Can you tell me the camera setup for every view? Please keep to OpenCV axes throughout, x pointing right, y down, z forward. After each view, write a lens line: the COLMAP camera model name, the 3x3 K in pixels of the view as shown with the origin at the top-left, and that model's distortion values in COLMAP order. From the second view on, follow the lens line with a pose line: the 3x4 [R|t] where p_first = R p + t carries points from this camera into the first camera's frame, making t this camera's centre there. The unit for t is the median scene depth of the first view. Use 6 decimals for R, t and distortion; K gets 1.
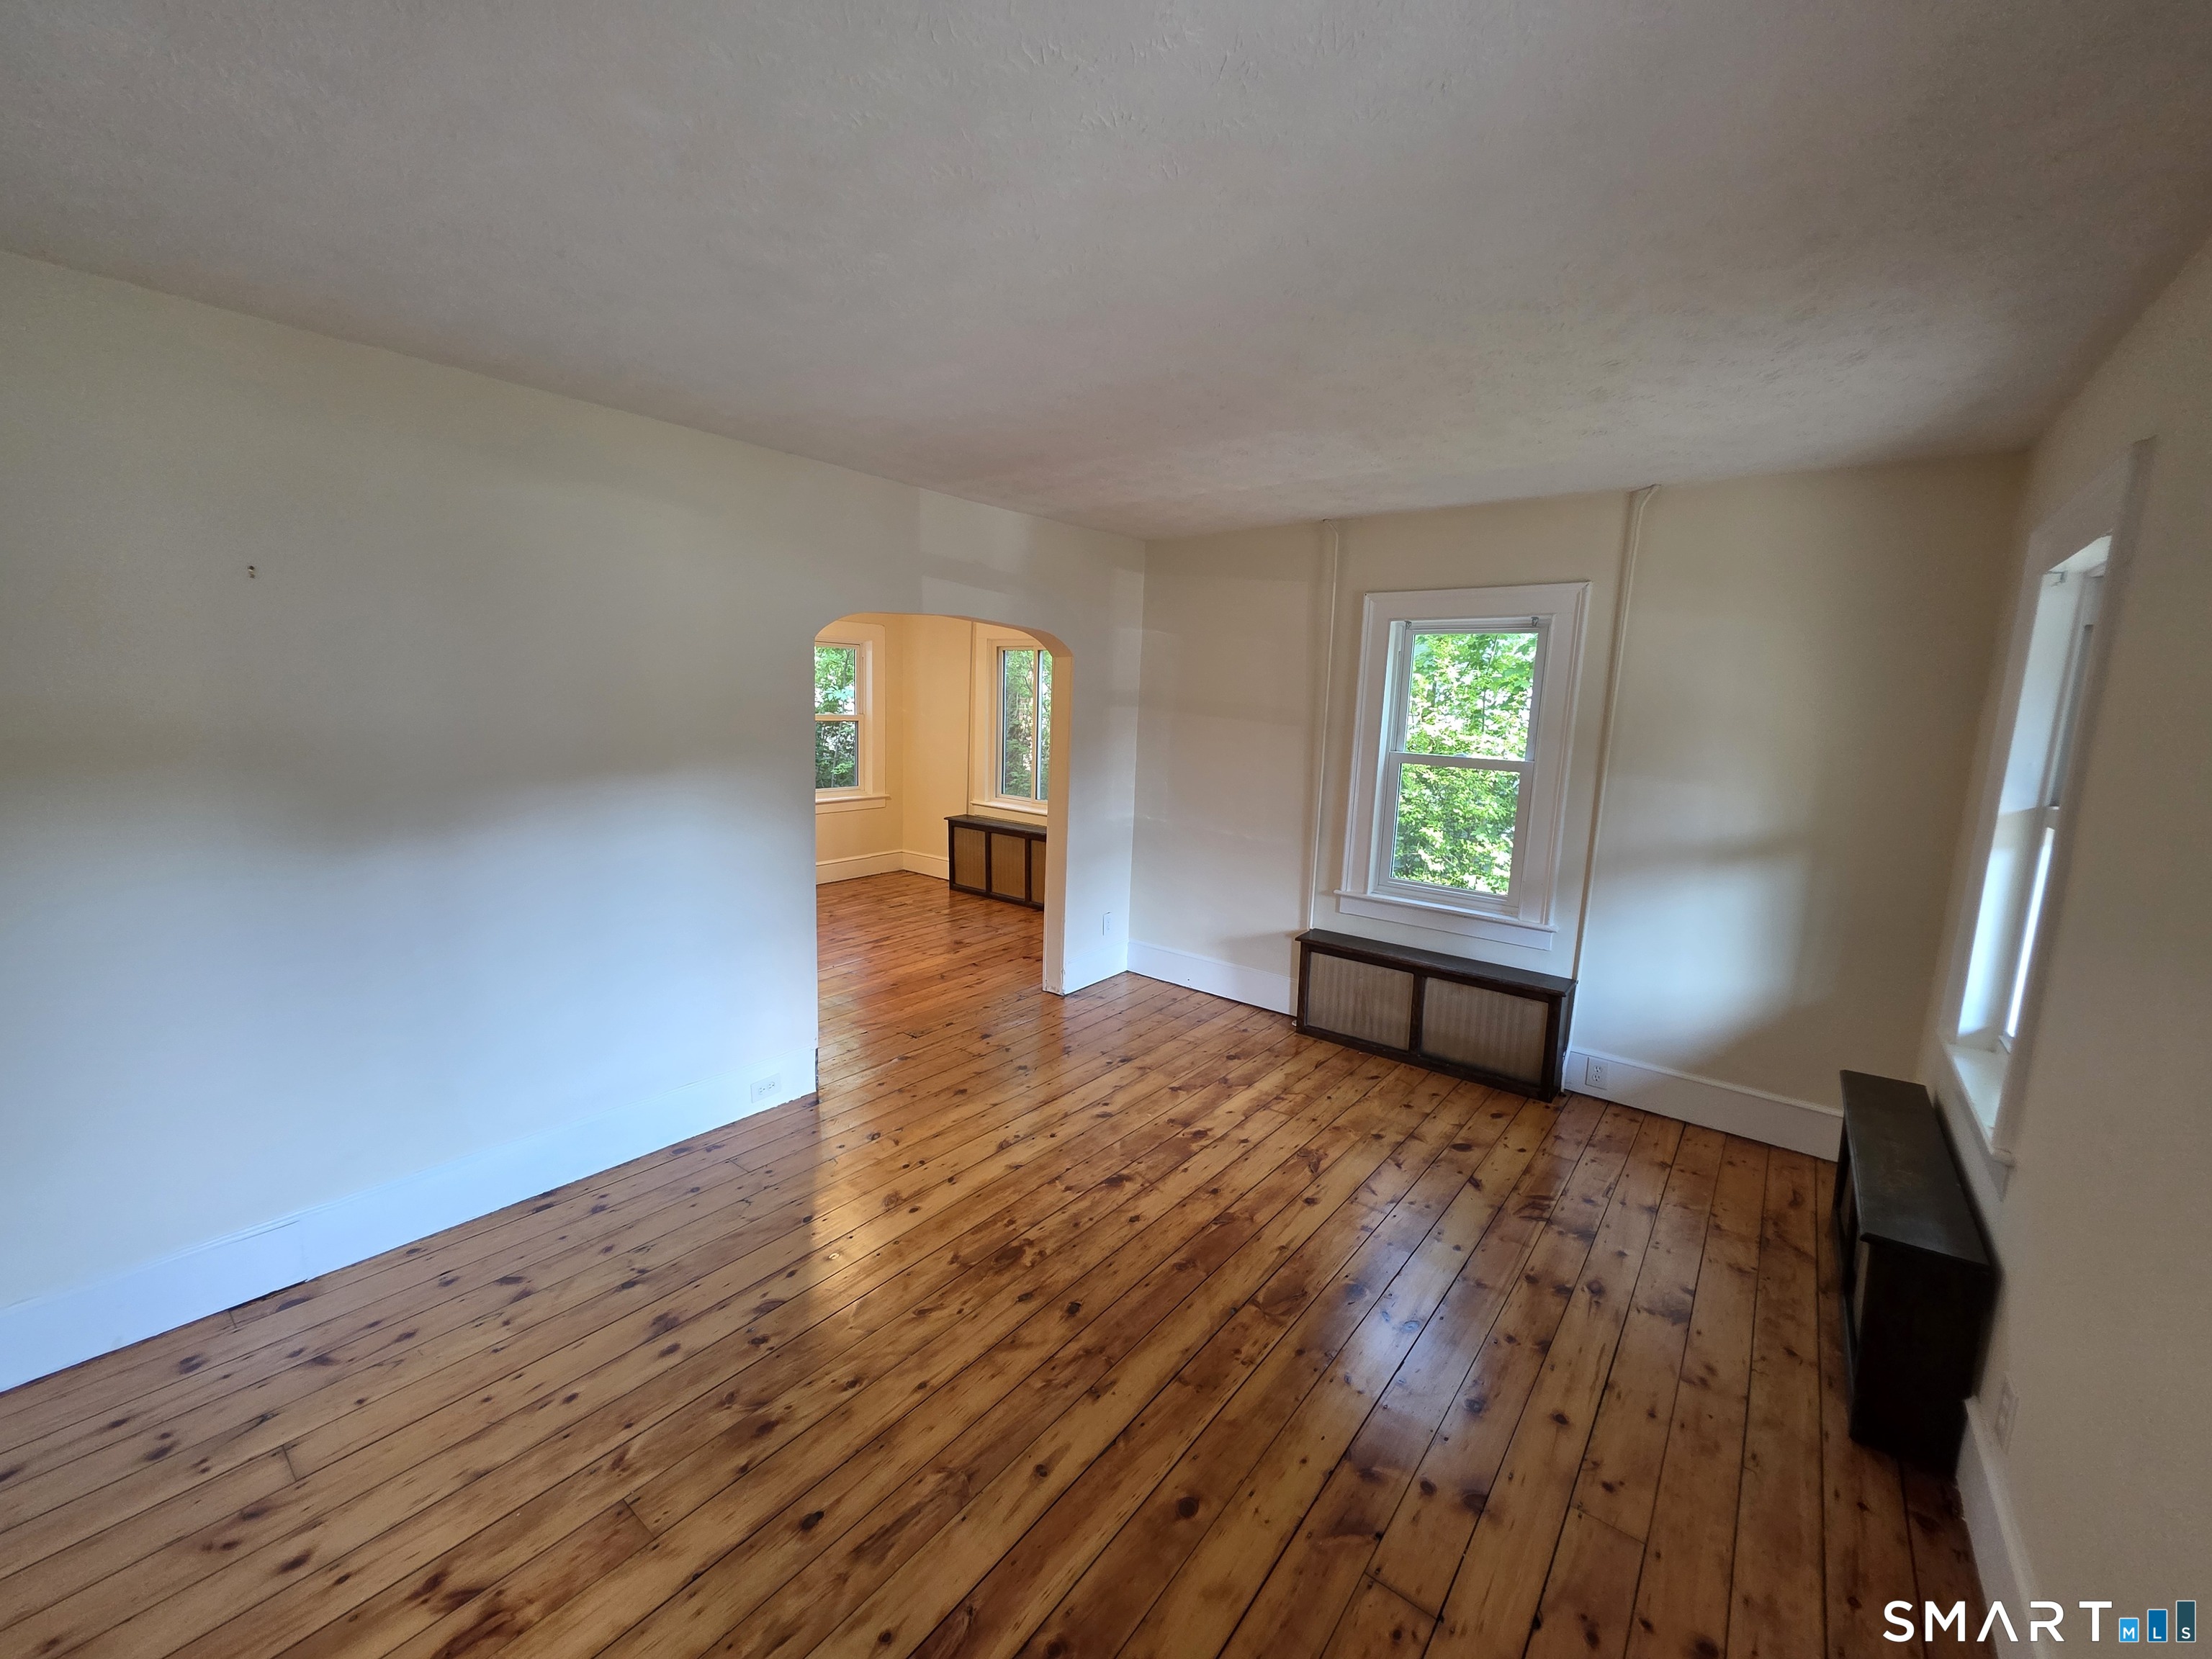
lens RADIAL K [[885.2, 0, 1115.1], [0, 885.2, 831.3], [0, 0, 1]] dist [-0.001880, -0.000357]
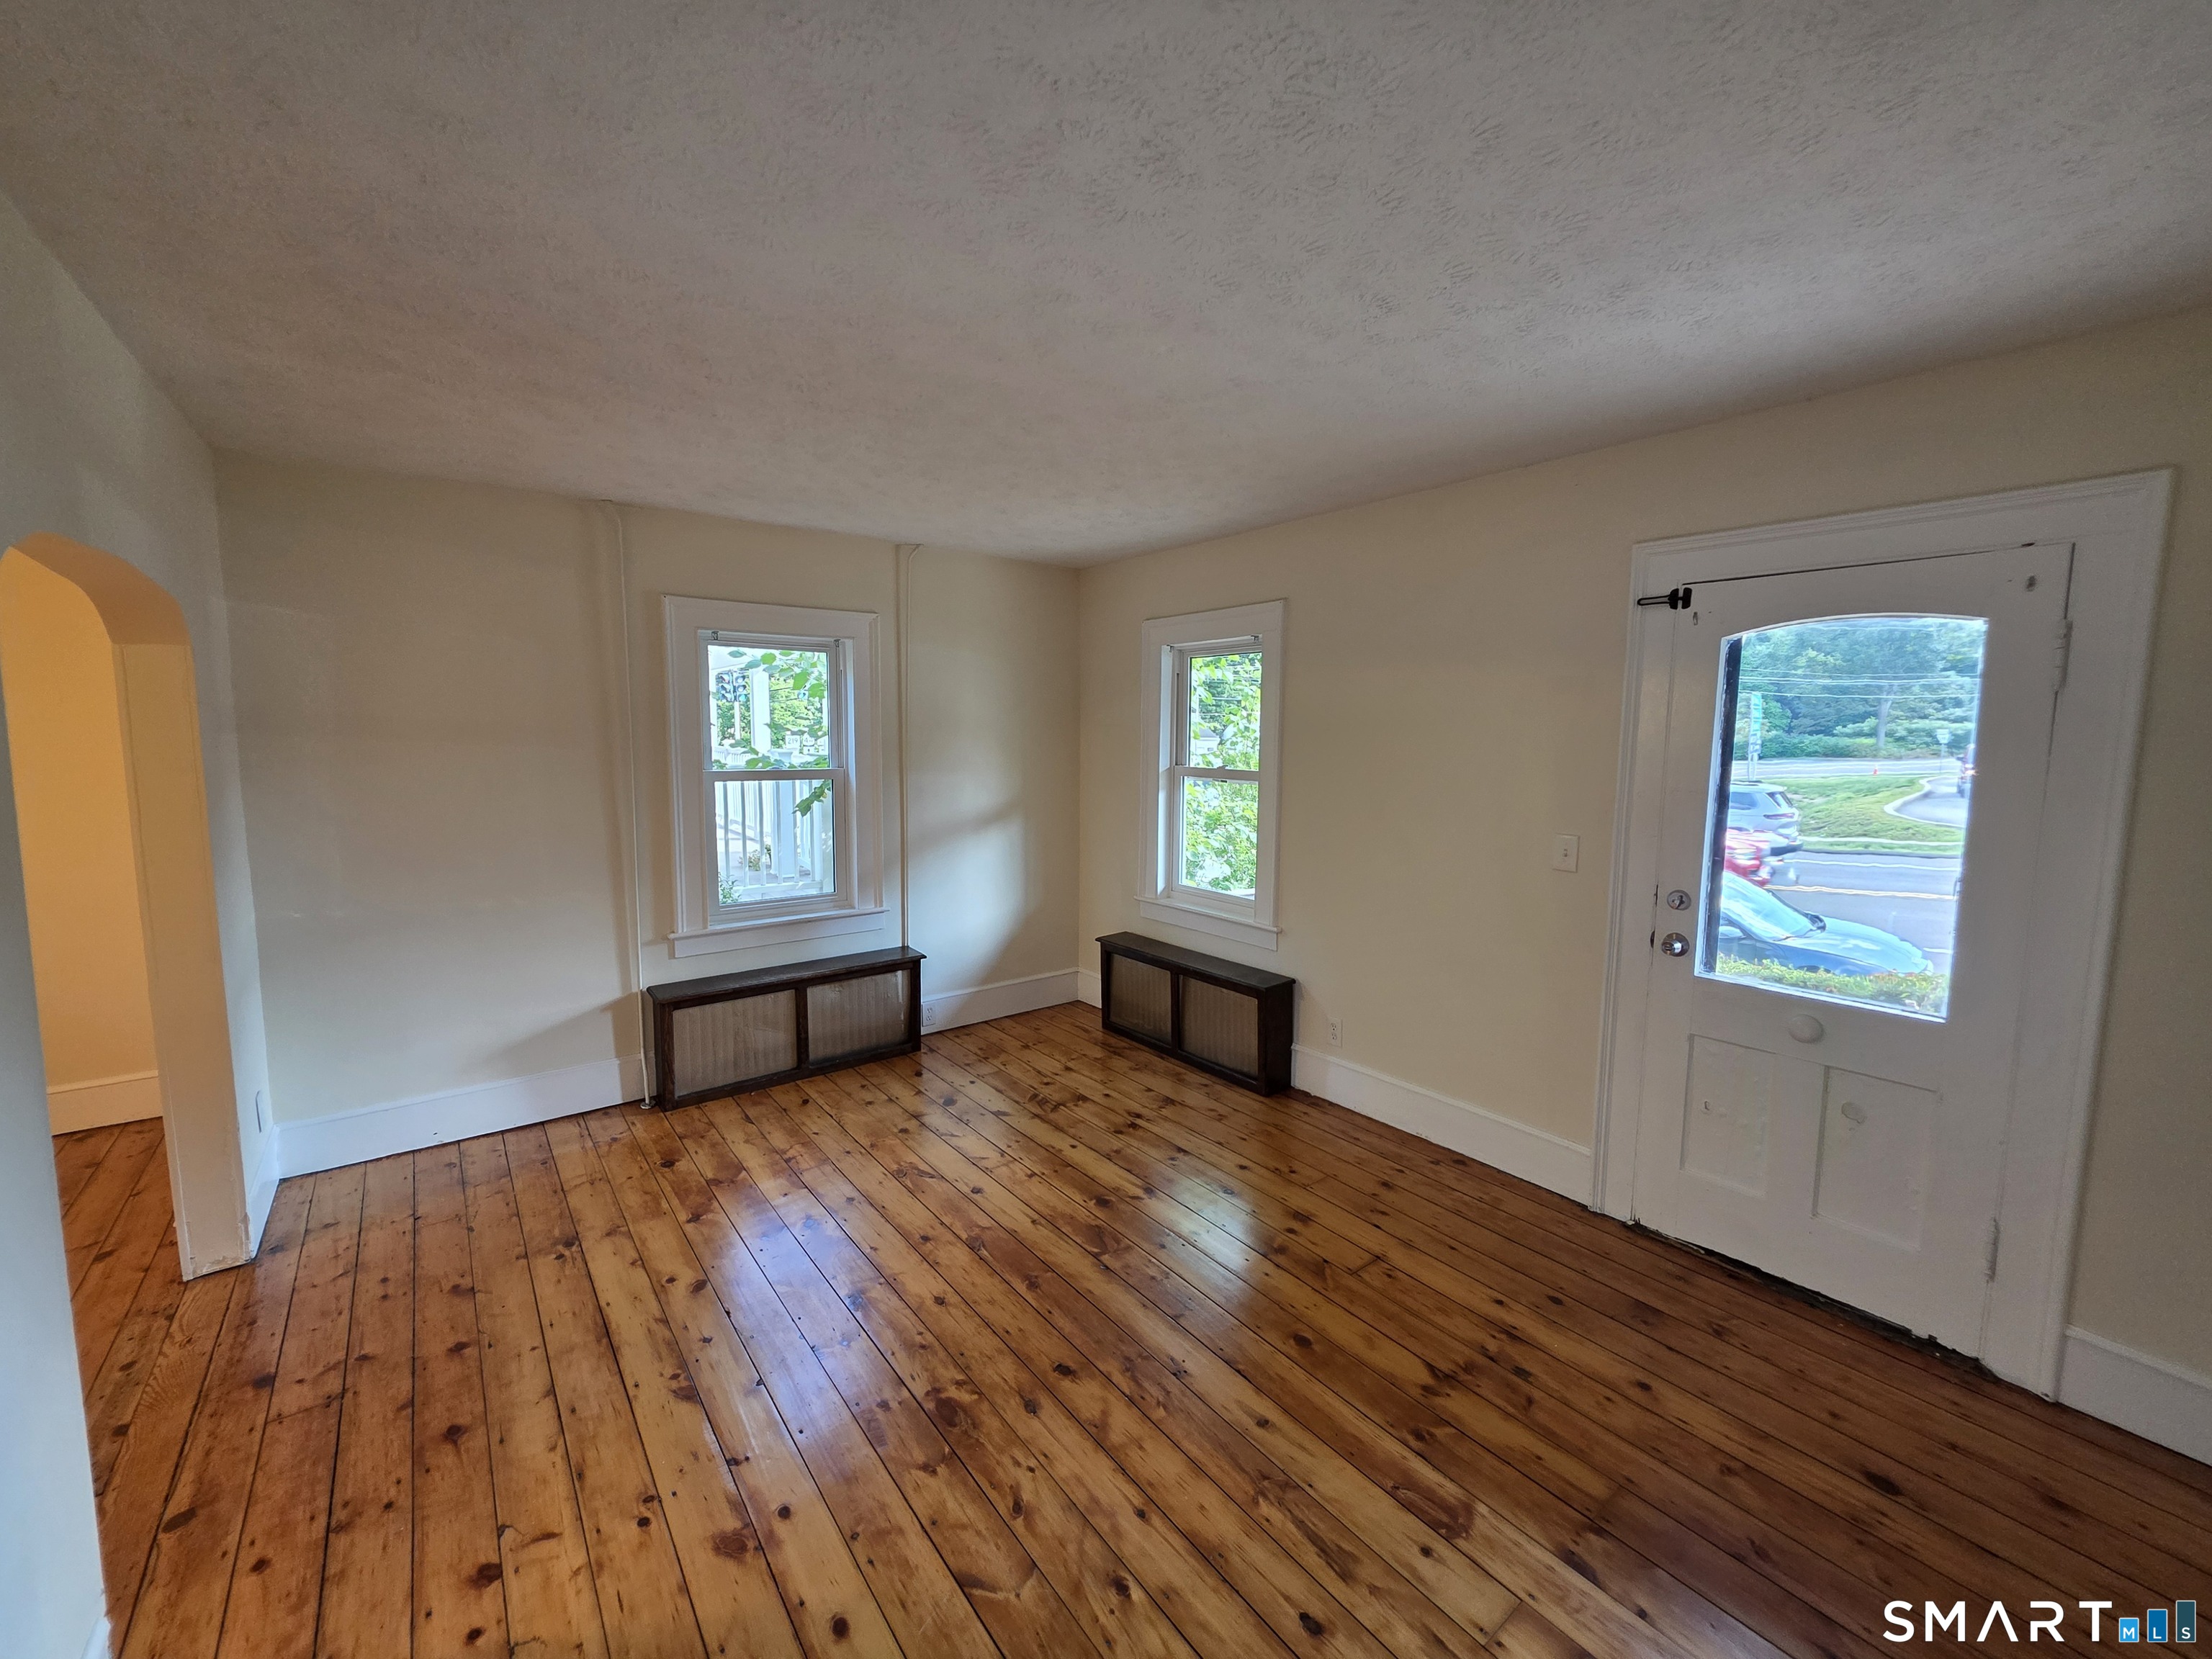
lens RADIAL K [[885.2, 0, 1114.0], [0, 885.2, 823.5], [0, 0, 1]] dist [-0.001880, -0.000357]
pose [[0.244733, -0.139763, 0.959464, -0.618374], [0.148806, 0.983247, 0.105271, -0.090512], [-0.958104, 0.117011, 0.261431, 0.456498]]
